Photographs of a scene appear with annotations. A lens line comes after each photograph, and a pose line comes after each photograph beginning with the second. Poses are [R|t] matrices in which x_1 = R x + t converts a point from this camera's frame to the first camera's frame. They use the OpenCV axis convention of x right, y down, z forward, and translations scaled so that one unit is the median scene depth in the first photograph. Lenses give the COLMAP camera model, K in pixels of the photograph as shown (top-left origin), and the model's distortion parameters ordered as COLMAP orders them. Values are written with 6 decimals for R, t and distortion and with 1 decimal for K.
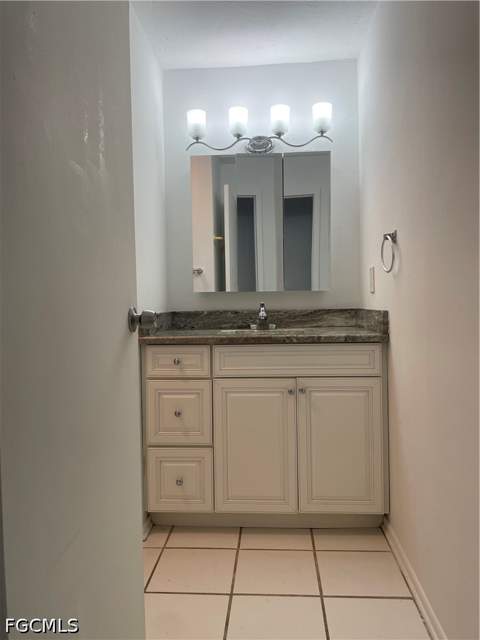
lens RADIAL K [[489.1, 0, 233.3], [0, 489.1, 318.0], [0, 0, 1]] dist [0.057170, -0.015614]
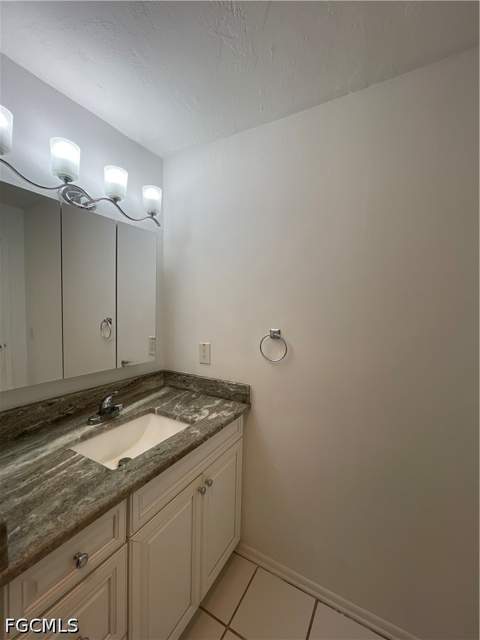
lens RADIAL K [[261.0, 0, 238.6], [0, 261.0, 322.2], [0, 0, 1]] dist [-0.003835, 0.001994]
pose [[0.415590, -0.033051, 0.908951, -0.251299], [-0.015648, 0.998932, 0.043477, -0.170134], [-0.909417, -0.032291, 0.414629, 0.584389]]
